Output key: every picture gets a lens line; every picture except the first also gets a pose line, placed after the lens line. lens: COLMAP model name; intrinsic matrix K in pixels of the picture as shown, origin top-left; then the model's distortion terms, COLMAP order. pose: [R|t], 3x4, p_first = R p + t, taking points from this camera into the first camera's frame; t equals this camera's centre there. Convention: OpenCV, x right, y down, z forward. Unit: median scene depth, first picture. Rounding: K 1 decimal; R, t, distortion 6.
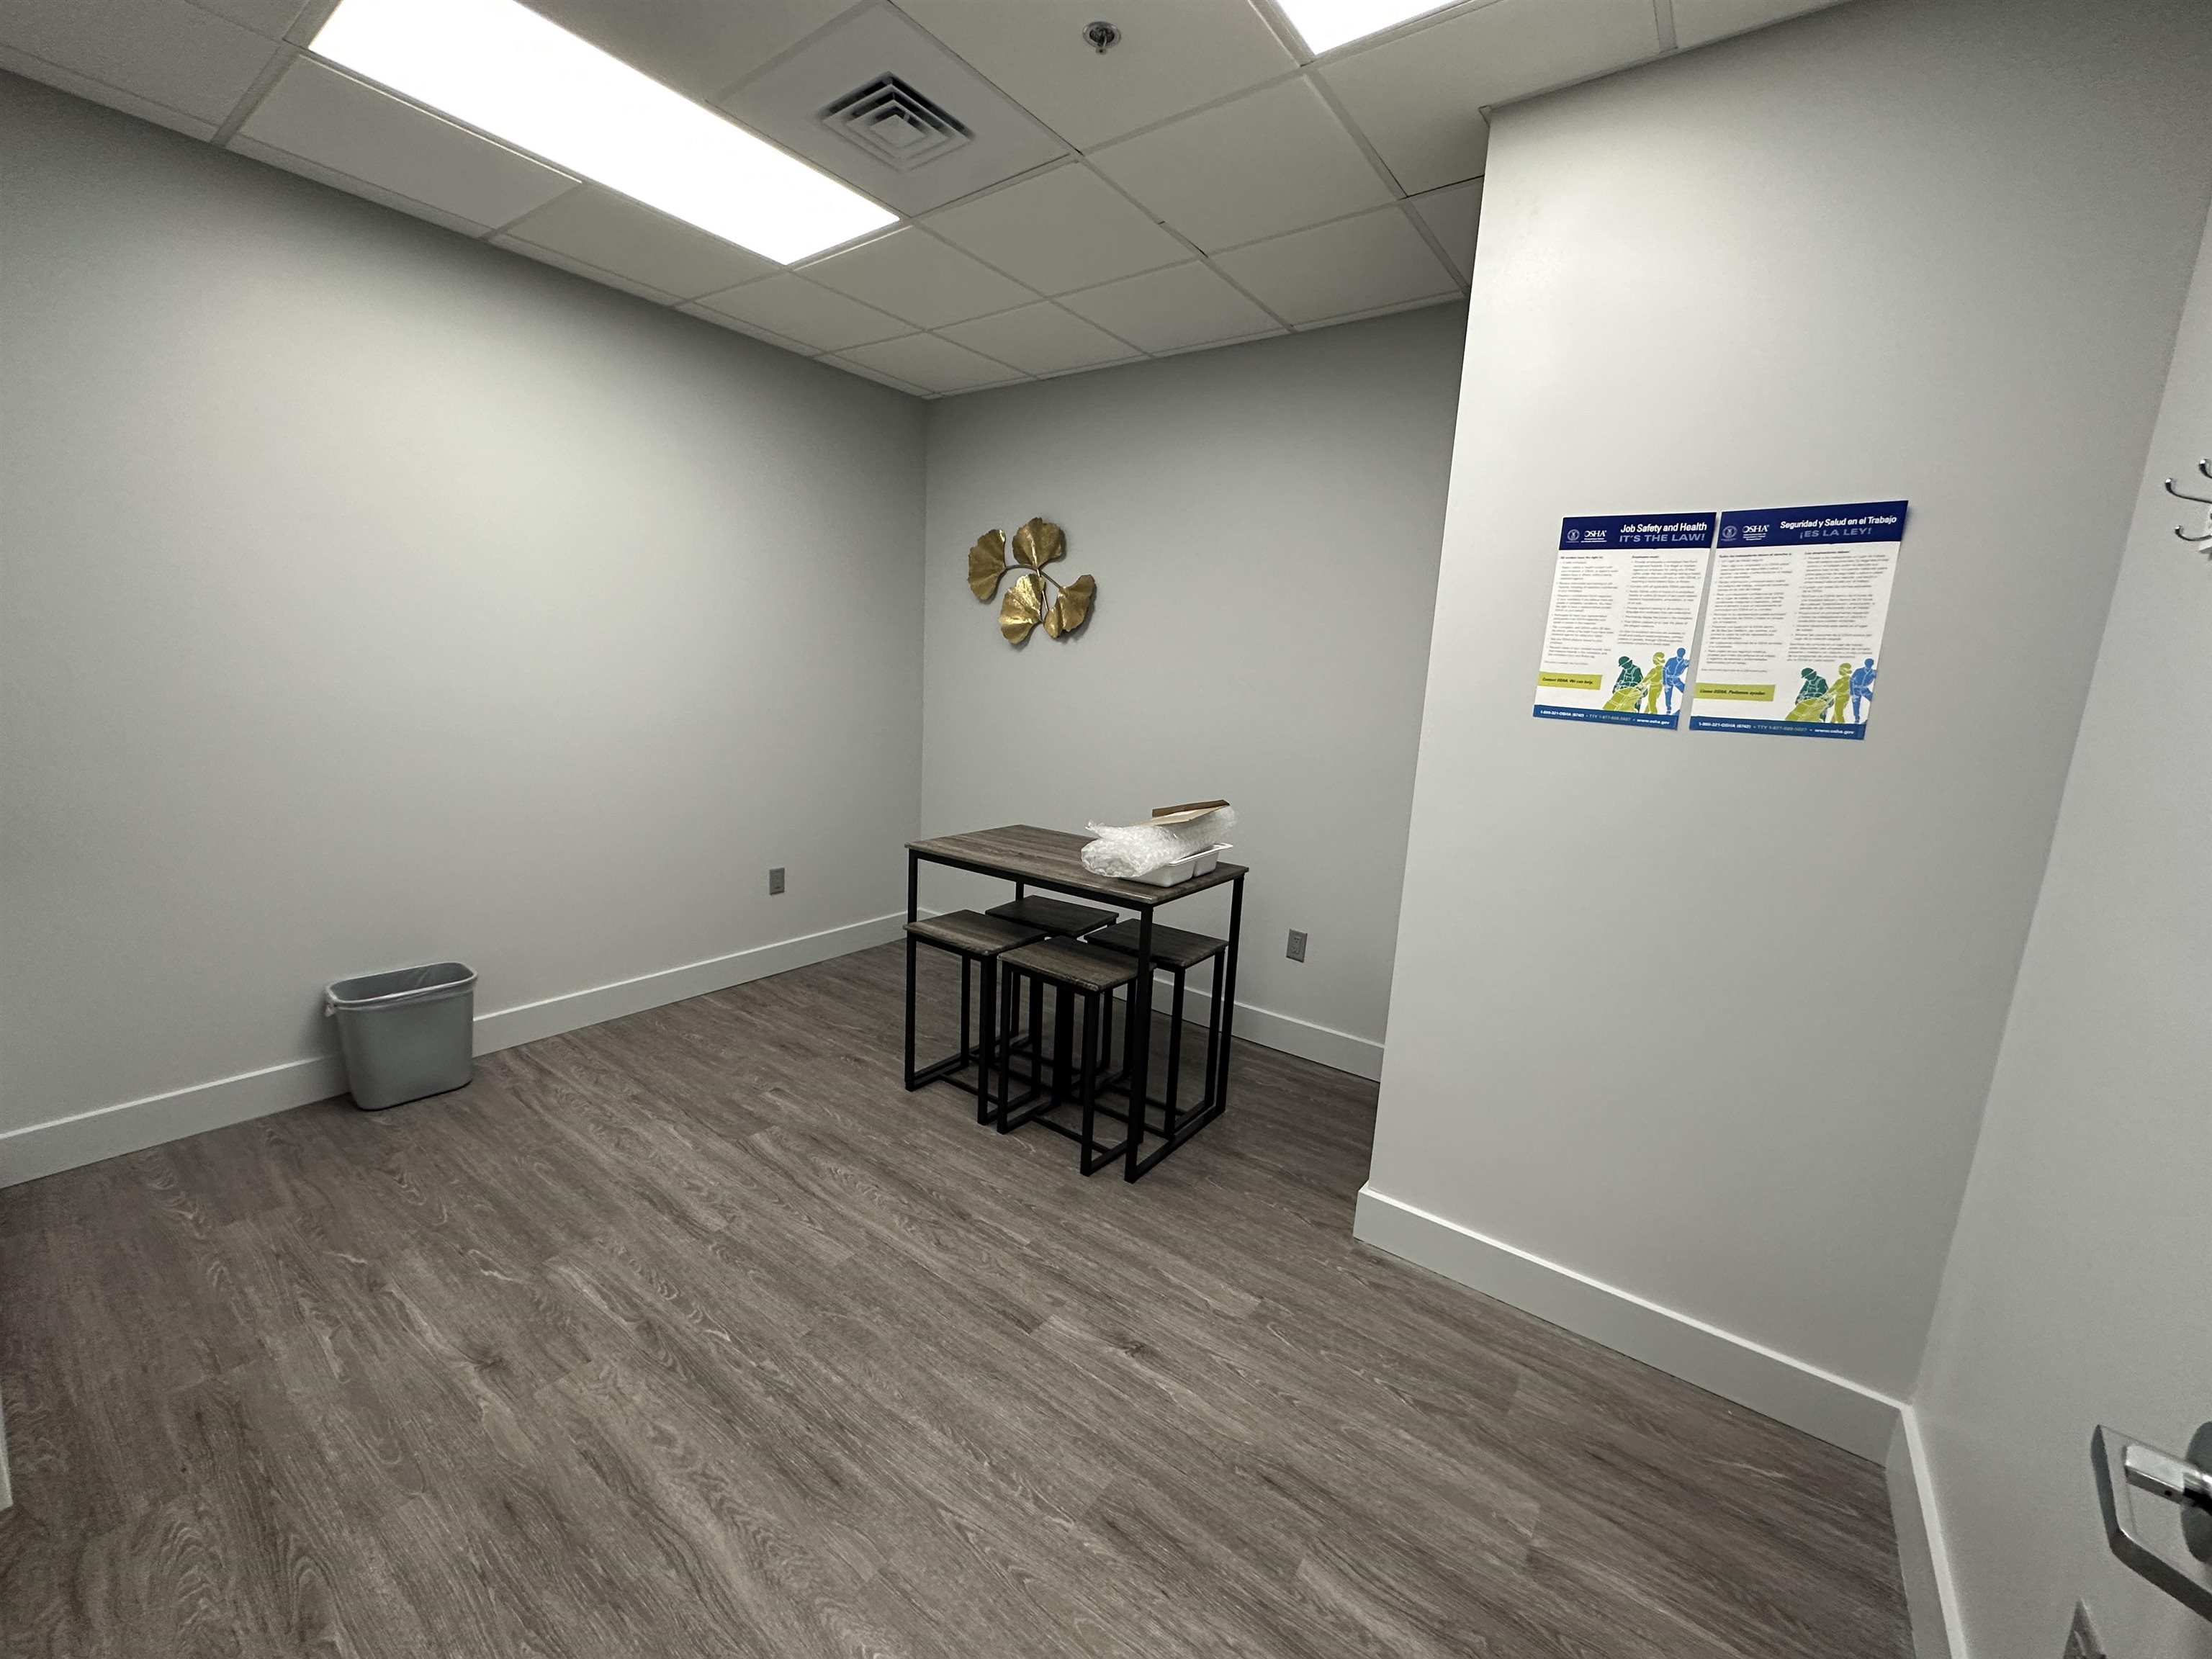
lens RADIAL K [[892.5, 0, 1114.0], [0, 892.5, 827.7], [0, 0, 1]] dist [-0.001915, 0.000098]
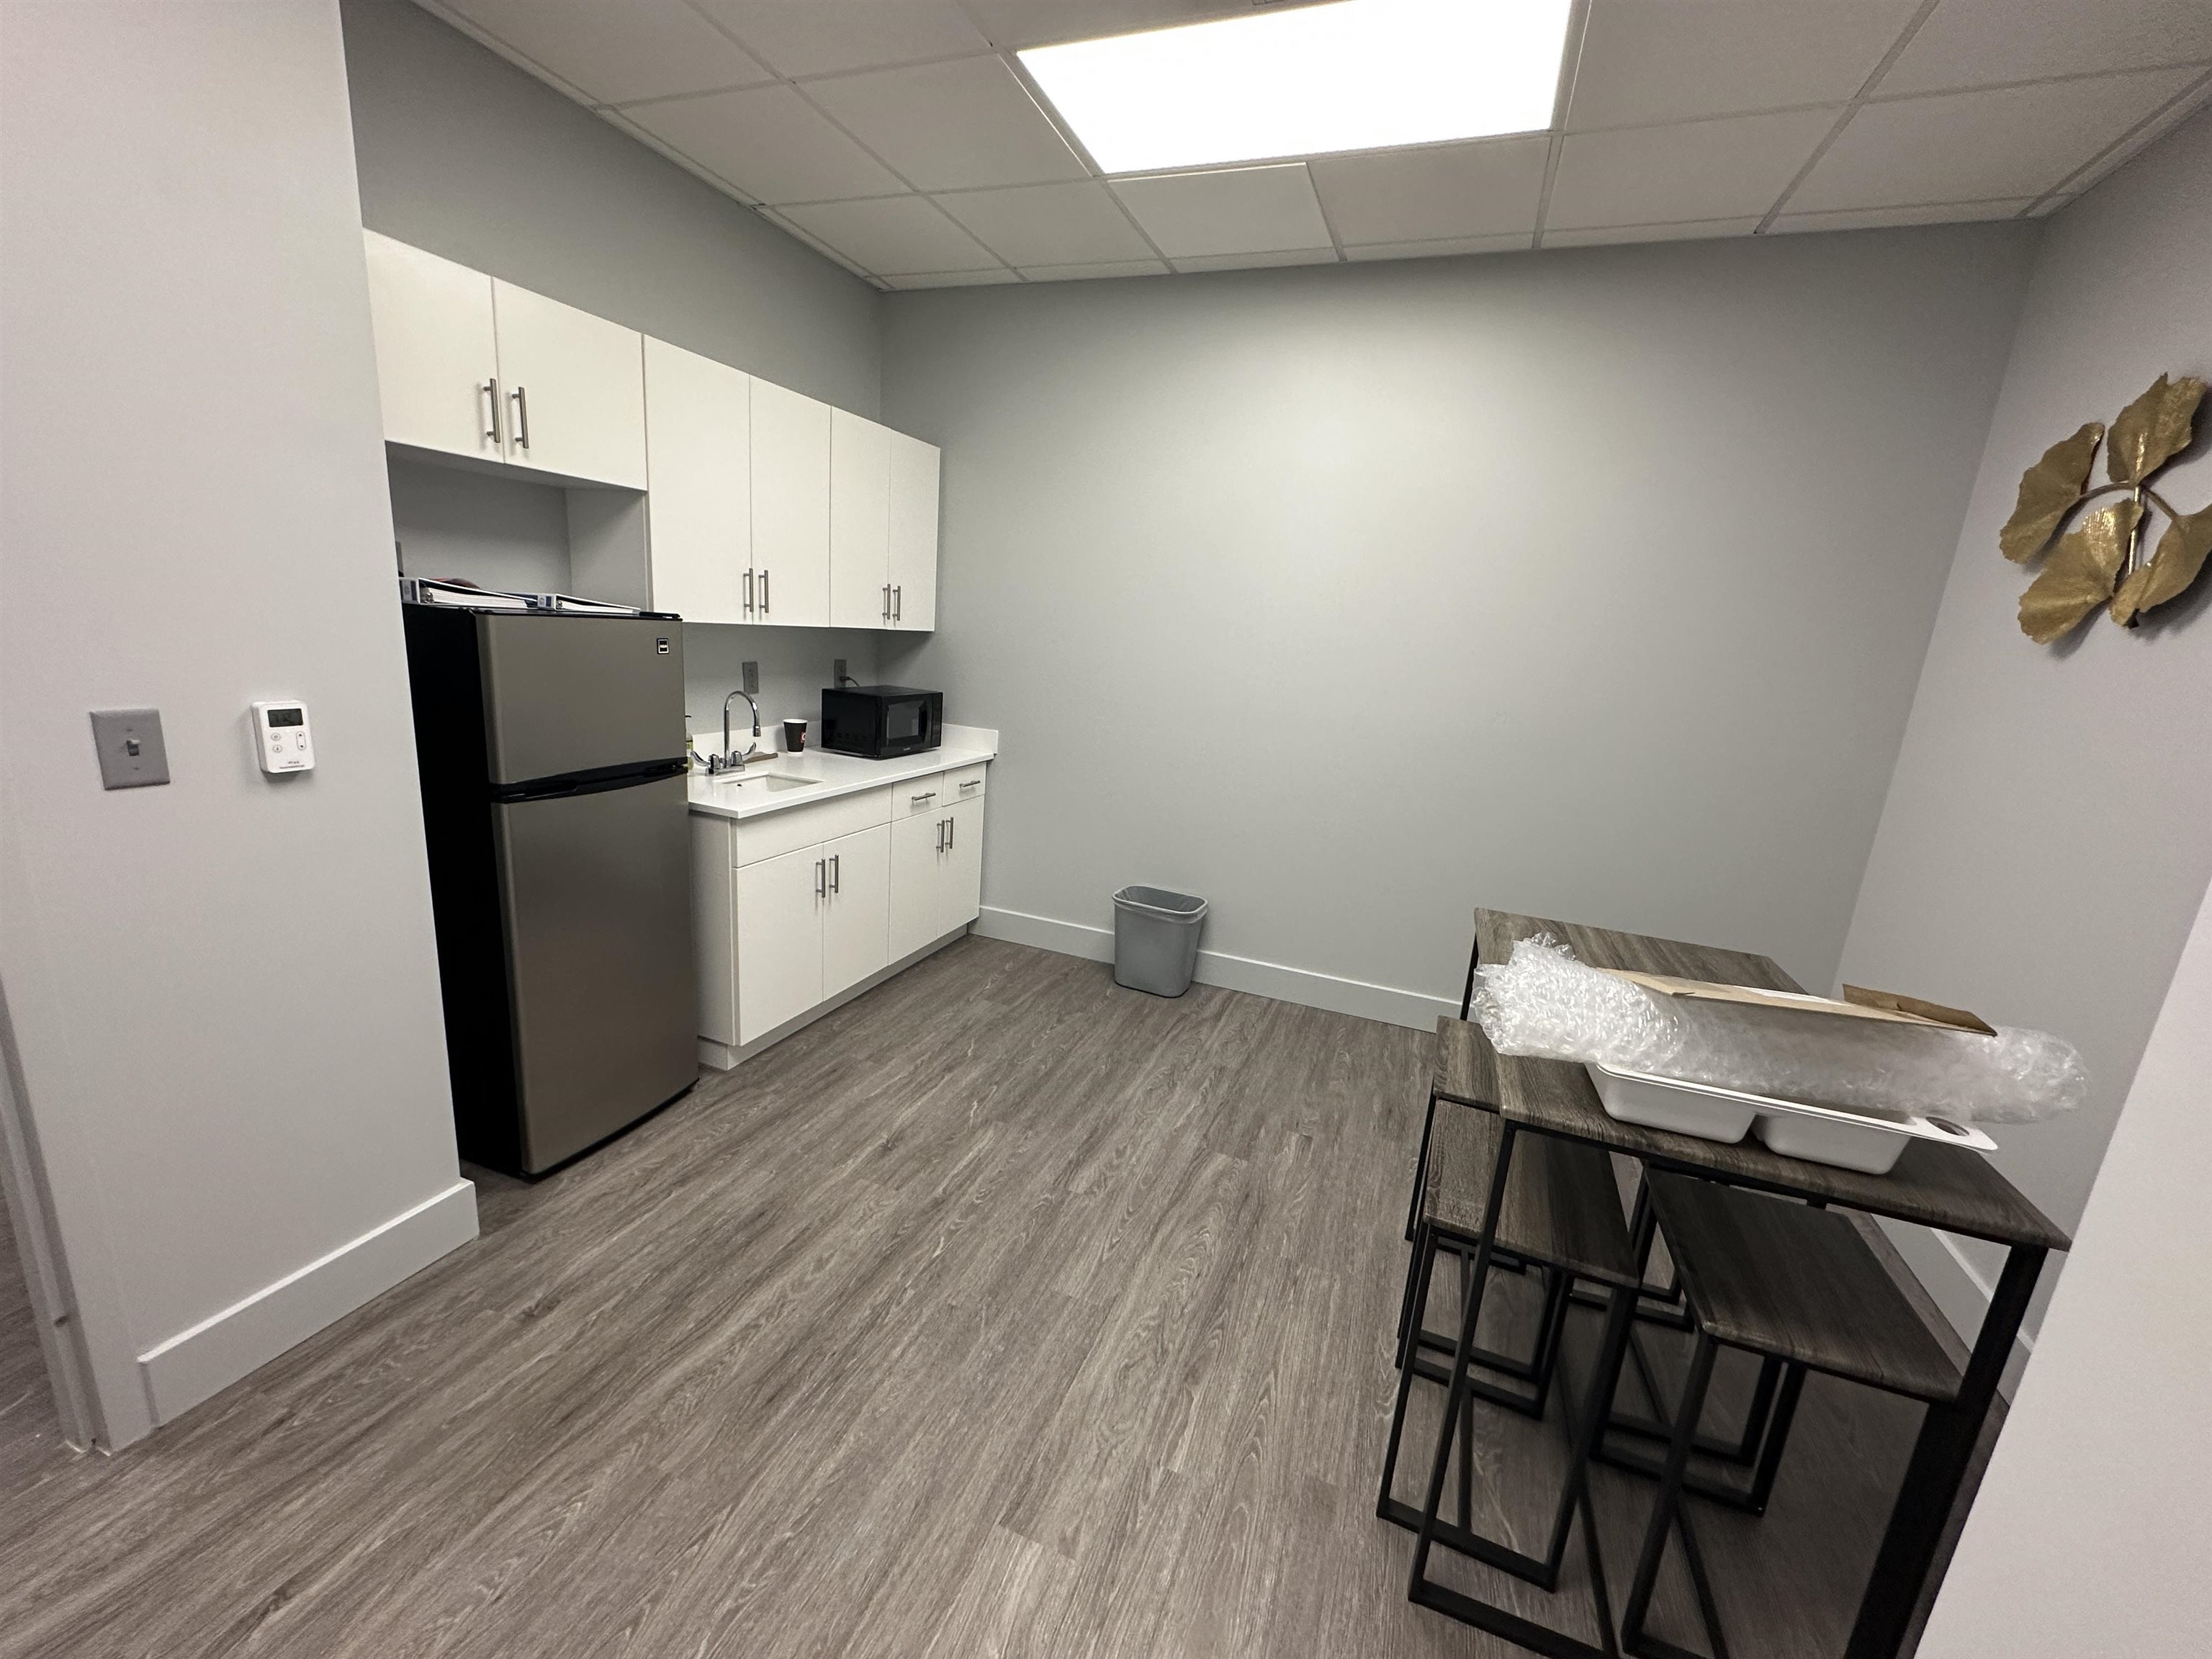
lens RADIAL K [[892.5, 0, 1114.0], [0, 892.5, 827.7], [0, 0, 1]] dist [-0.001915, 0.000098]
pose [[0.253817, 0.184669, -0.949460, 0.440880], [-0.230671, 0.964840, 0.125996, -0.083036], [0.939344, 0.187033, 0.287491, 0.656643]]
